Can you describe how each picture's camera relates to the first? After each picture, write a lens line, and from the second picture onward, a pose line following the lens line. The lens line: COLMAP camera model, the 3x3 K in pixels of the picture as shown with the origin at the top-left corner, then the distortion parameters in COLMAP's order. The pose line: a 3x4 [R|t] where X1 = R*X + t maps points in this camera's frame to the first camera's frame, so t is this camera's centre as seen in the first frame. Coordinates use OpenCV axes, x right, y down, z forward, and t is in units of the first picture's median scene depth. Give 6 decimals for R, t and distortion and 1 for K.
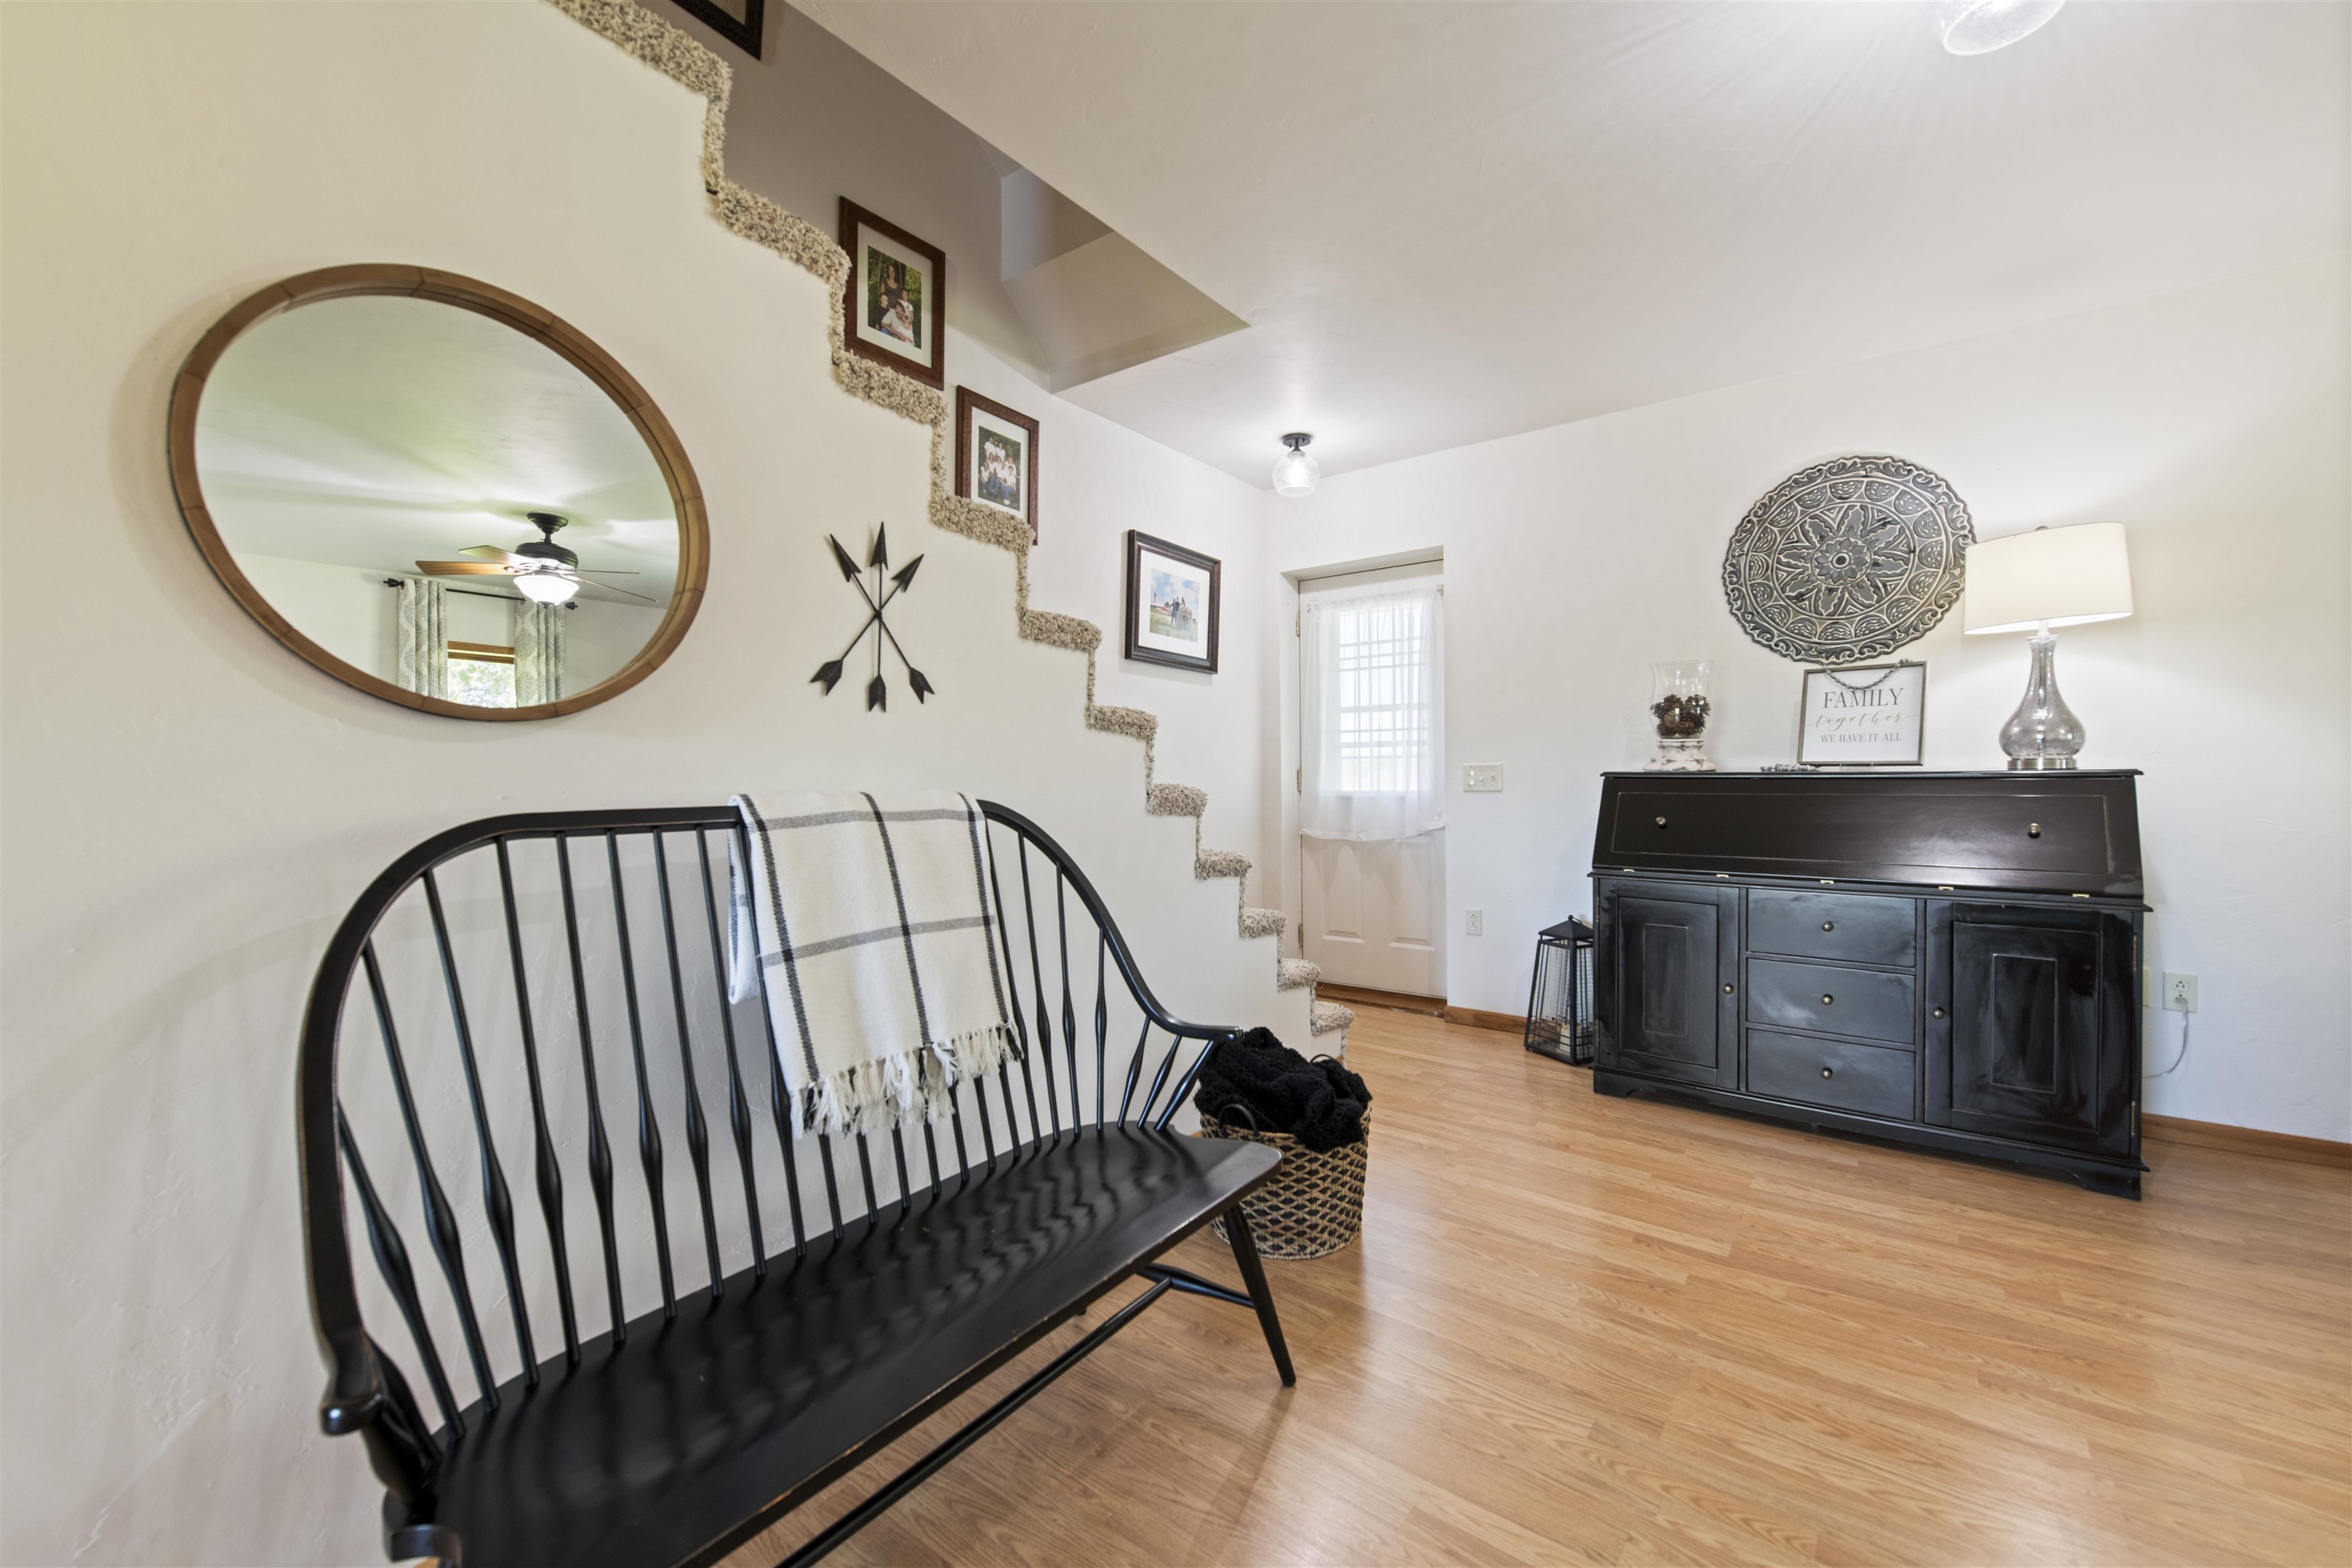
lens RADIAL K [[929.1, 0, 1176.0], [0, 929.1, 784.0], [0, 0, 1]] dist [-0.000405, -0.000028]
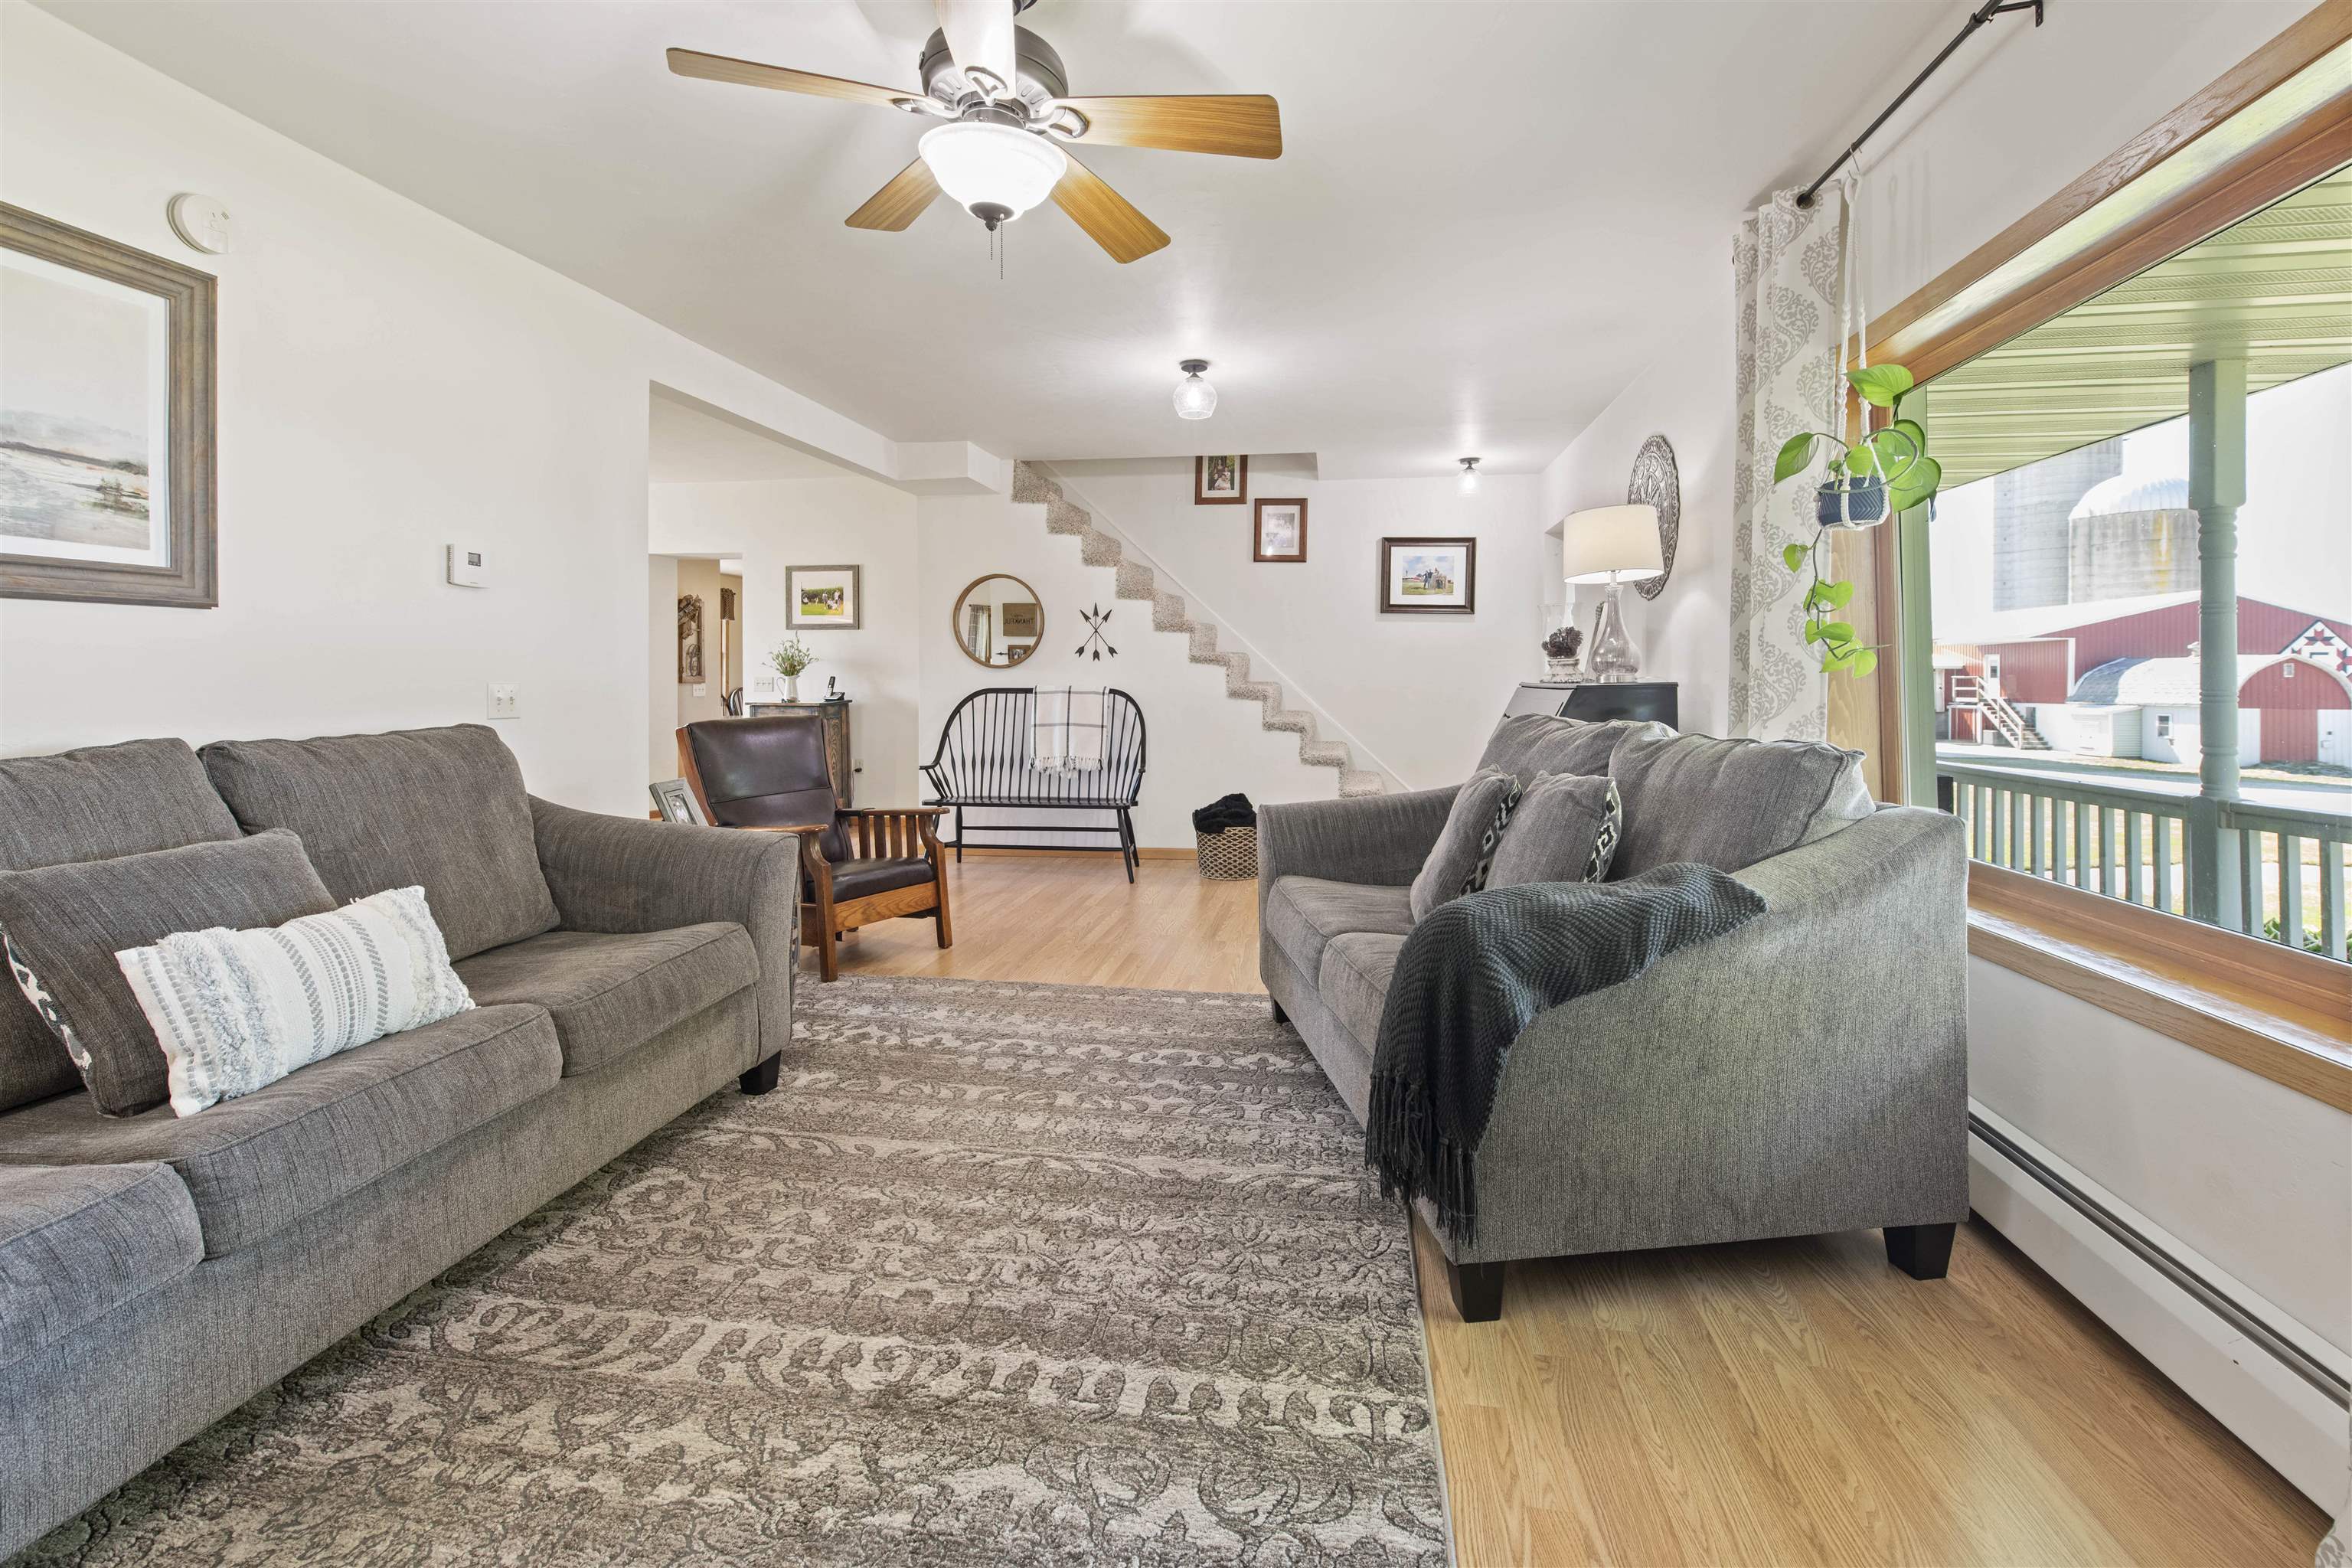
lens RADIAL K [[960.3, 0, 1238.7], [0, 960.3, 705.6], [0, 0, 1]] dist [0.000992, 0.000087]
pose [[0.496366, 0.033284, -0.867475, 2.635688], [-0.011522, 0.999429, 0.031753, -0.031741], [0.868037, -0.005766, 0.496467, -0.217168]]
